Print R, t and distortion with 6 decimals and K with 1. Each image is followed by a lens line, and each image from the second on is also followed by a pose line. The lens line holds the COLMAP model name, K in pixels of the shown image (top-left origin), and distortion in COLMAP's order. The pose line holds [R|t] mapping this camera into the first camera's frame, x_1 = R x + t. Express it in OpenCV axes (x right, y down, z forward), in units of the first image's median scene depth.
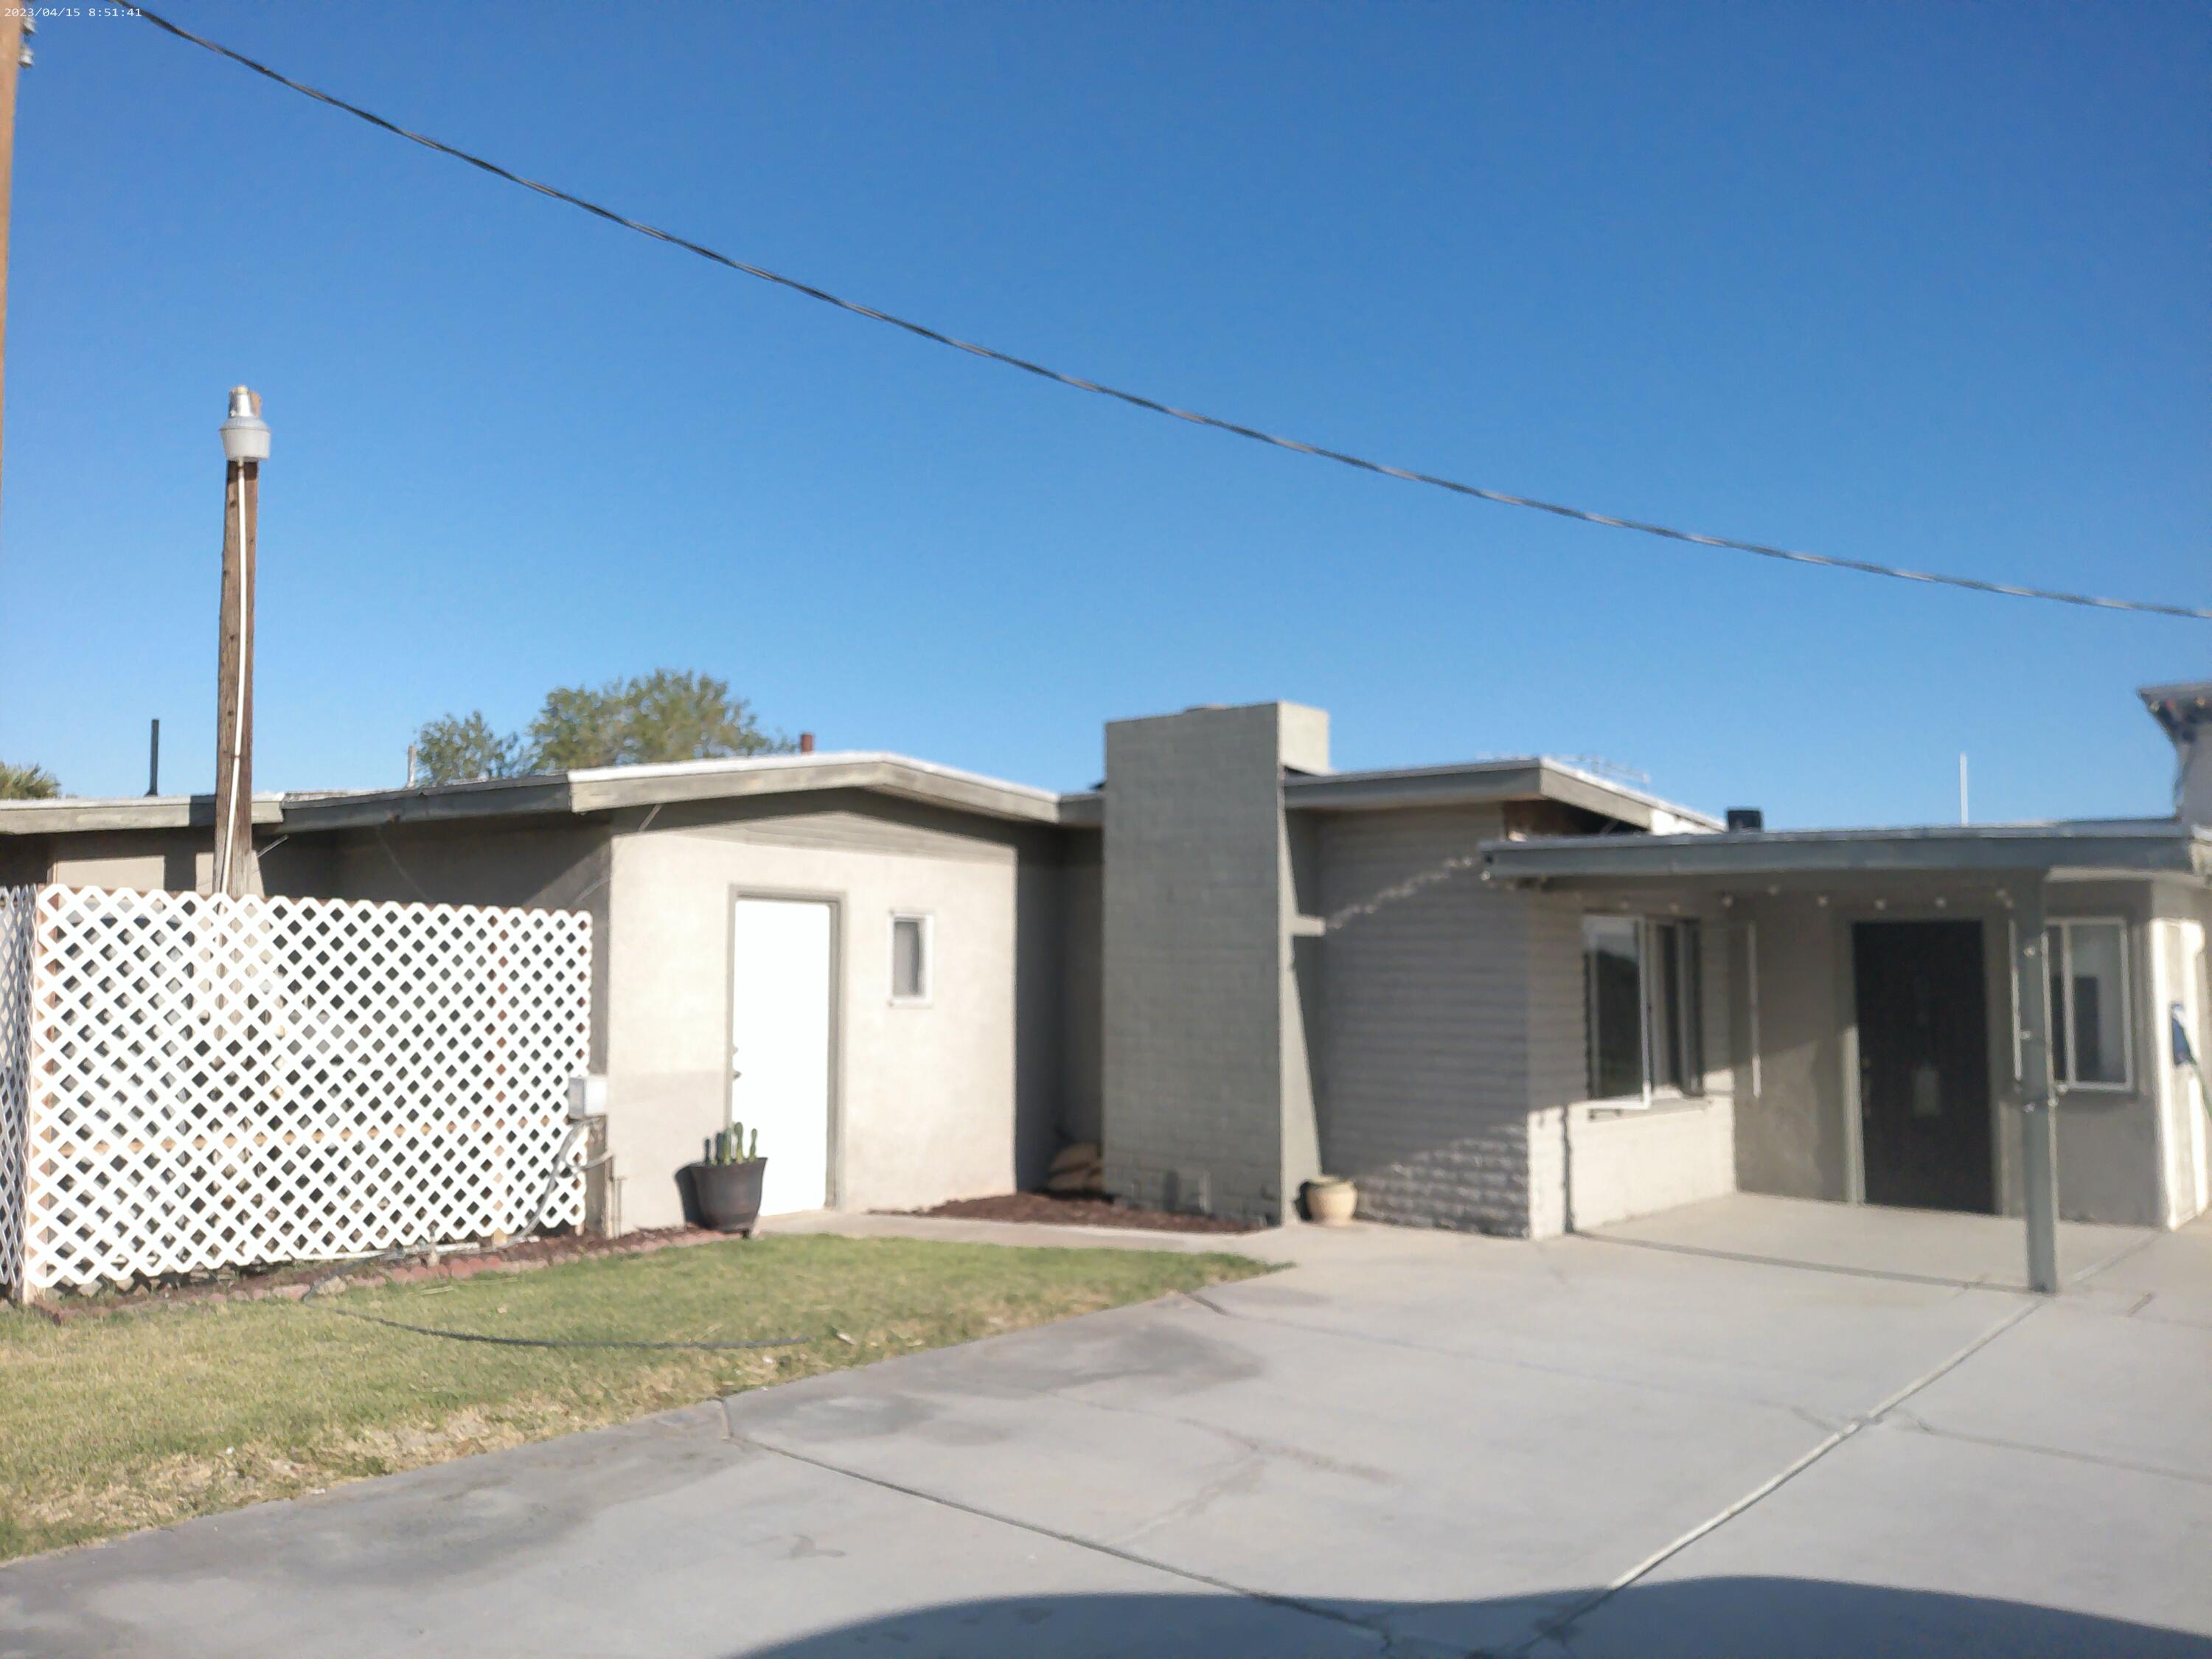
lens RADIAL K [[1707.8, 0, 1115.5], [0, 1707.8, 892.8], [0, 0, 1]] dist [0.067973, -0.167751]
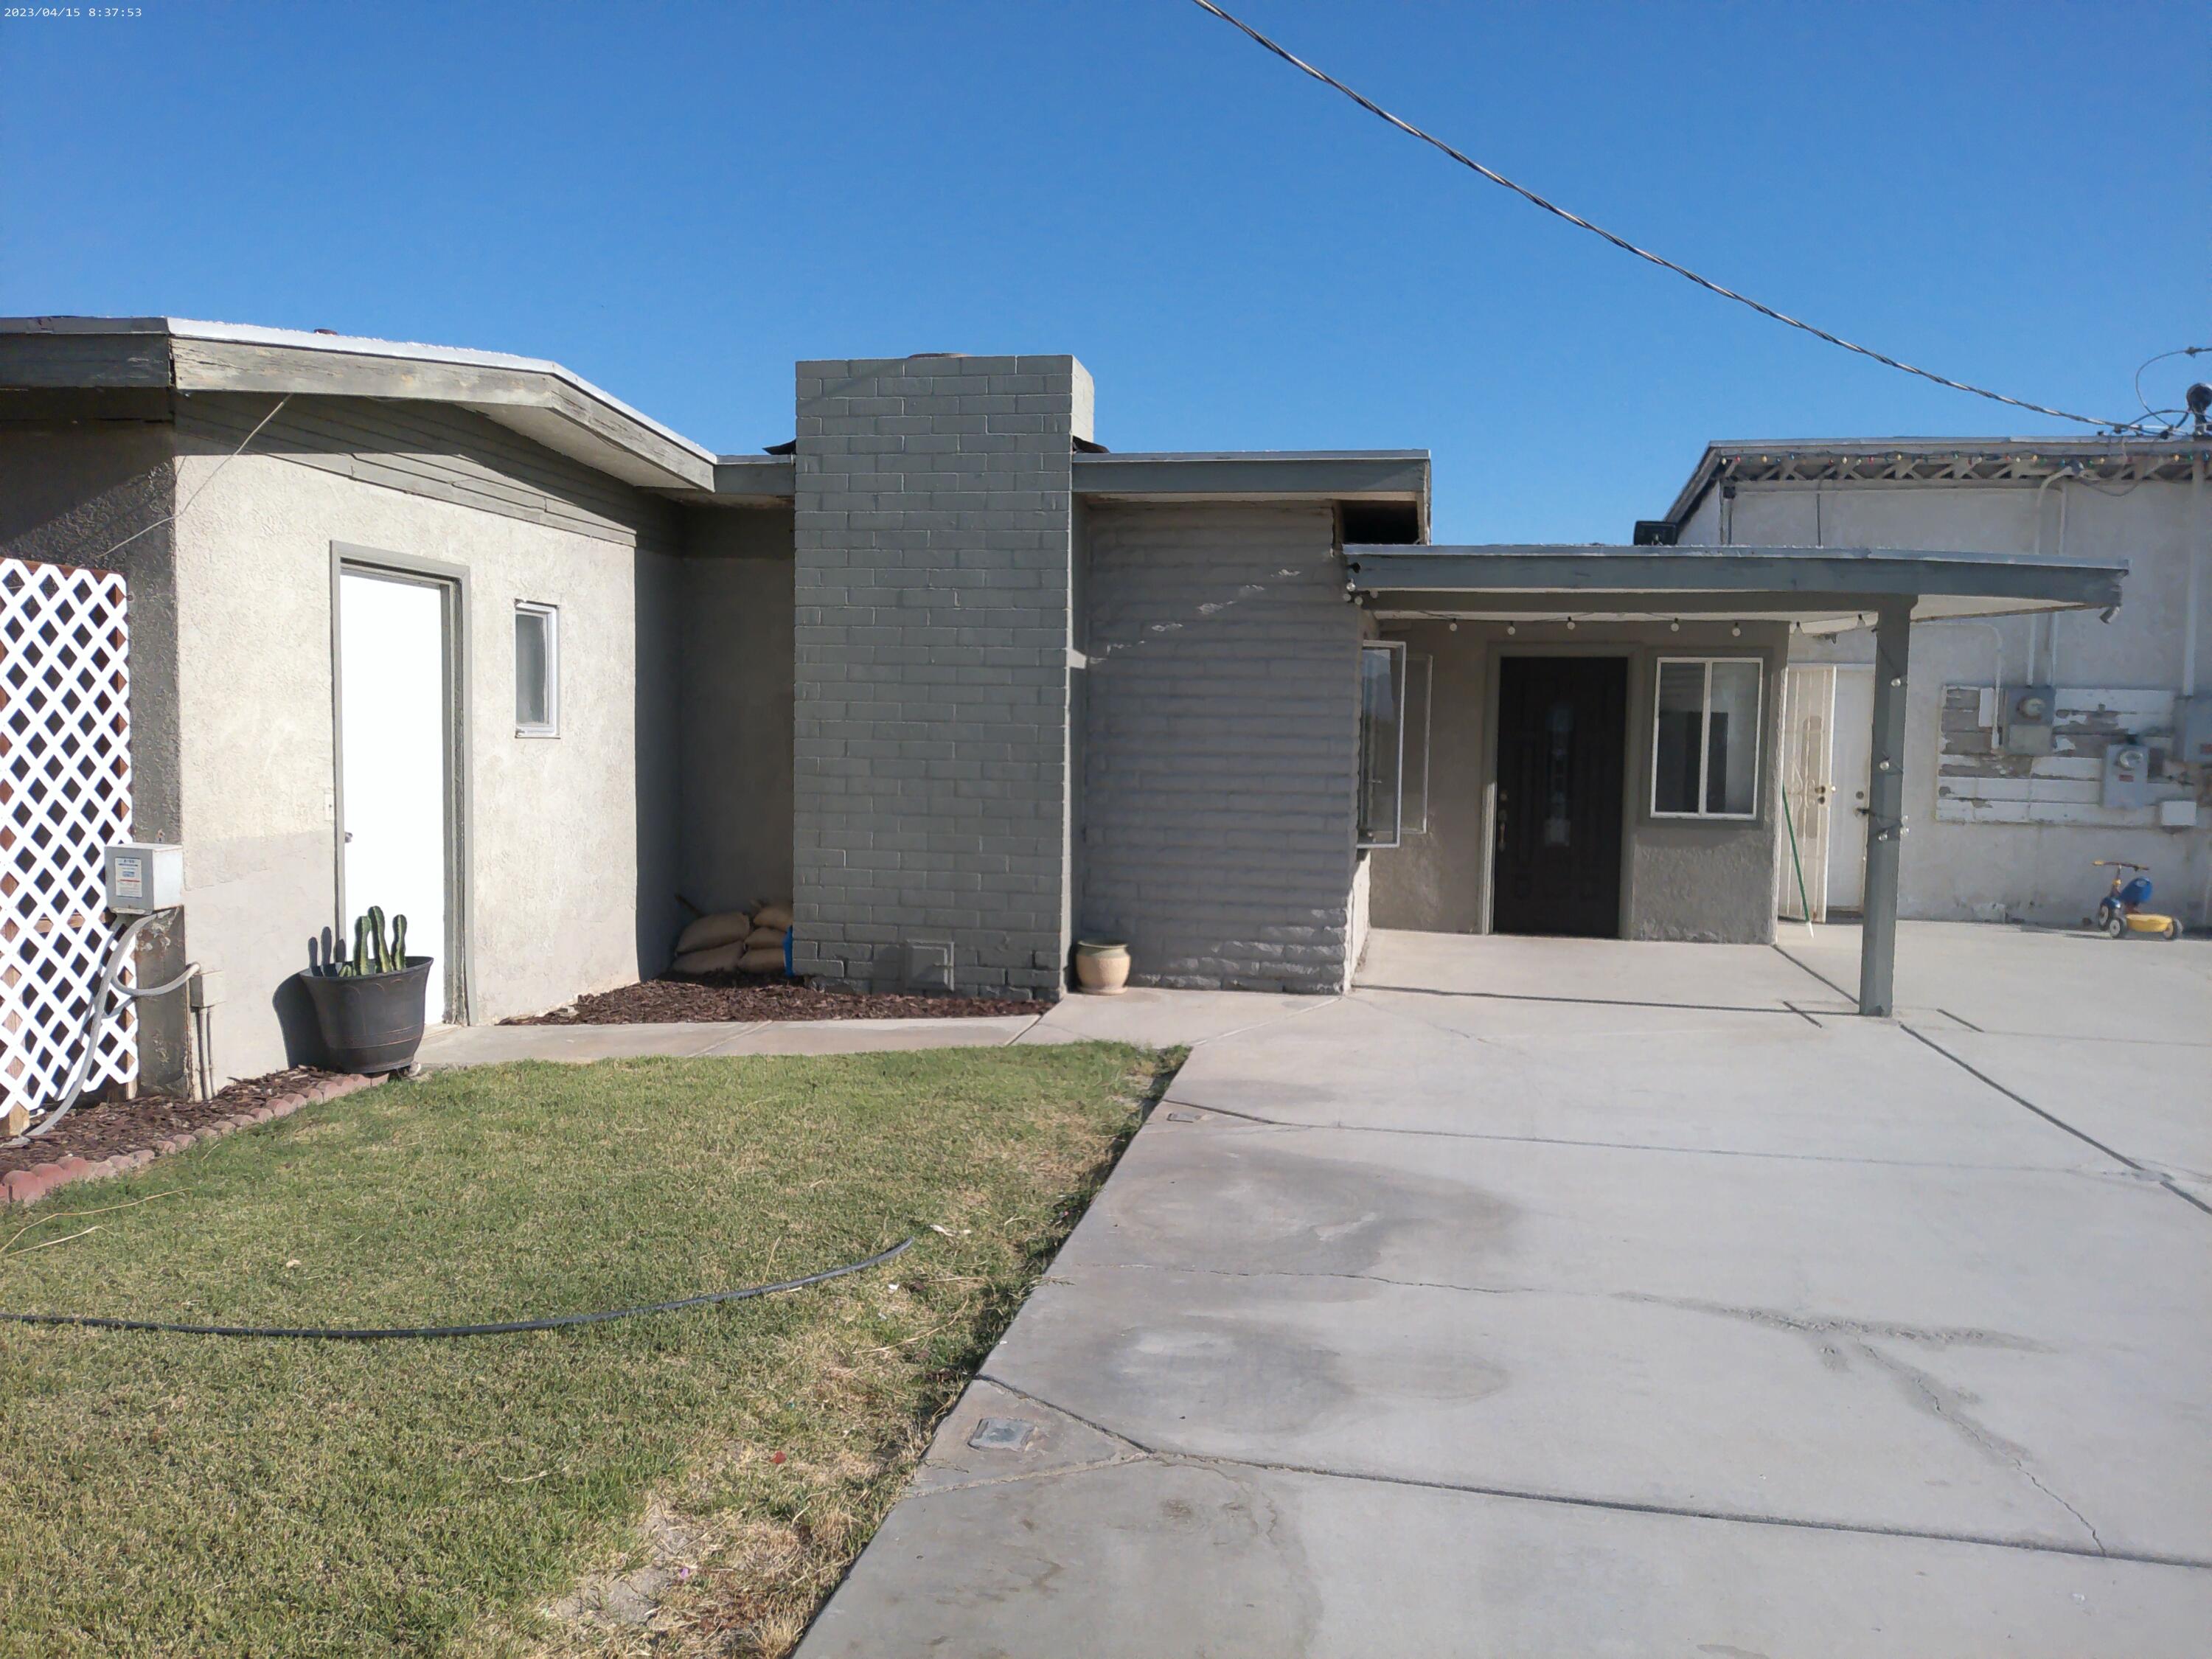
lens RADIAL K [[1641.6, 0, 1107.1], [0, 1641.6, 878.8], [0, 0, 1]] dist [0.097219, -0.184181]
pose [[0.871735, -0.037934, 0.488508, -0.282965], [-0.031935, 0.990480, 0.133902, 0.027169], [-0.488937, -0.132327, 0.862224, 0.307478]]
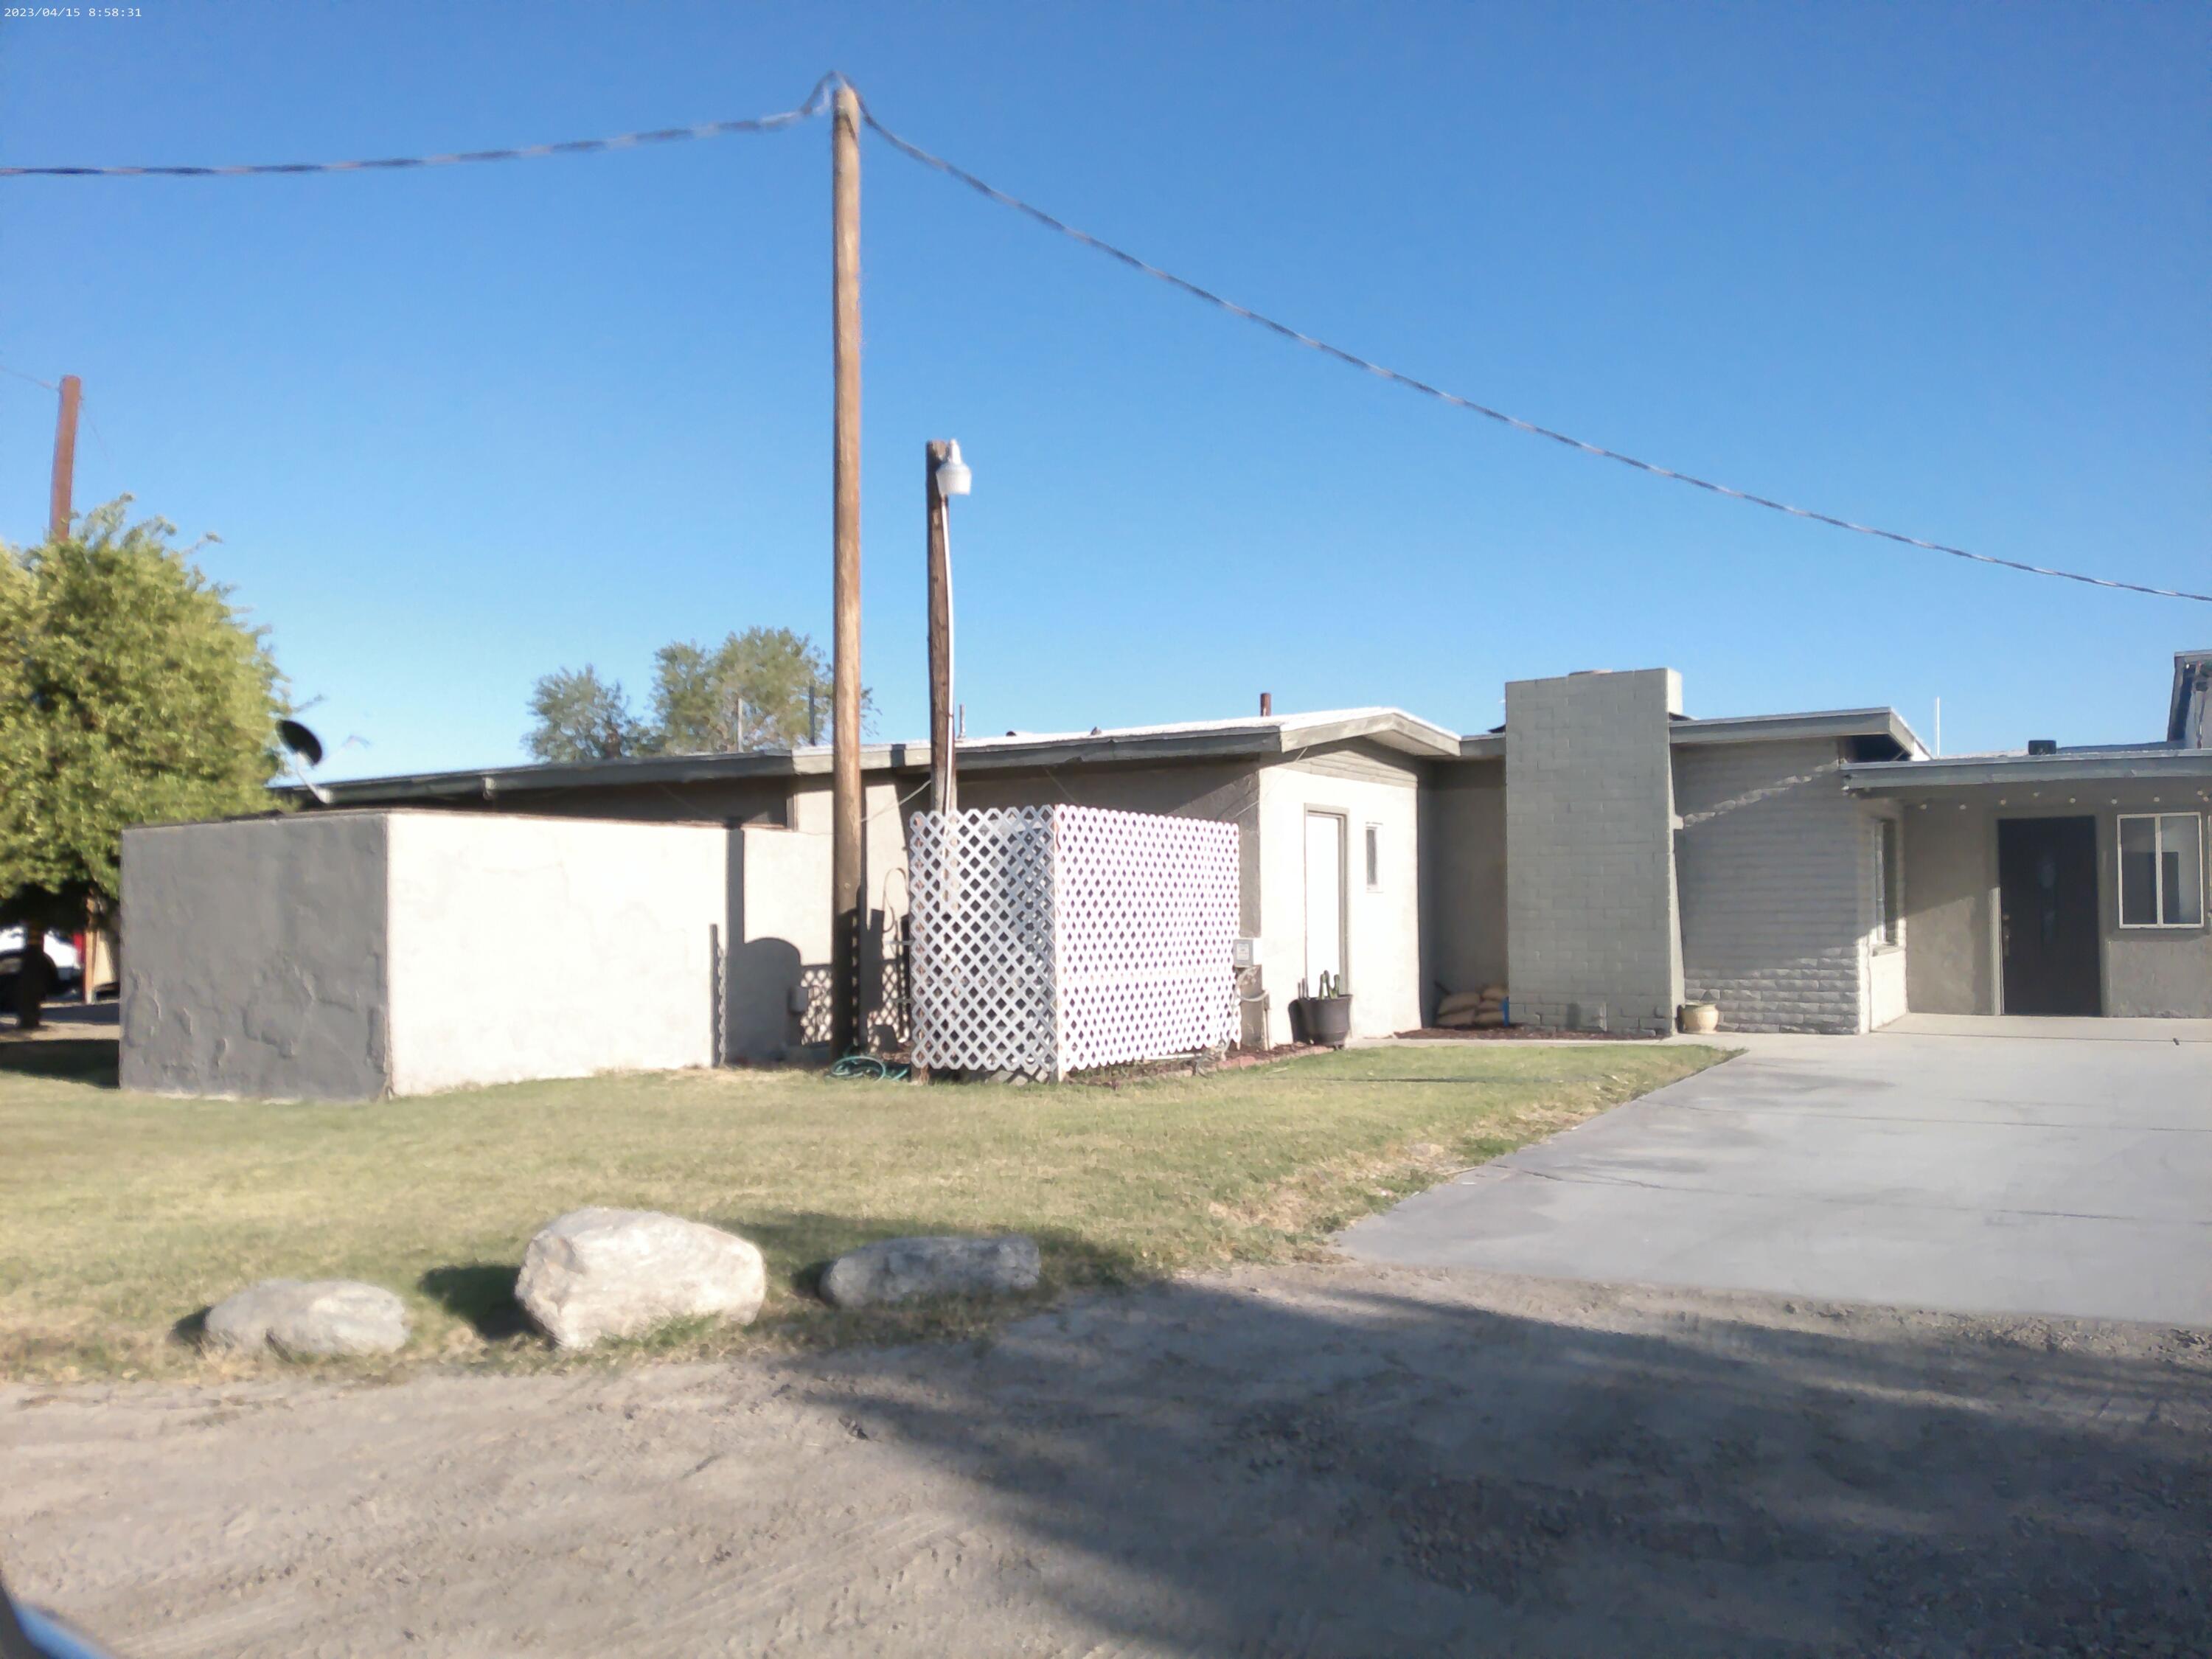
lens RADIAL K [[1641.6, 0, 1107.1], [0, 1641.6, 878.8], [0, 0, 1]] dist [0.097219, -0.184181]
pose [[0.989941, -0.021015, 0.139910, -0.578961], [0.016788, 0.999368, 0.031327, 0.012058], [-0.140480, -0.028663, 0.989669, -0.312897]]
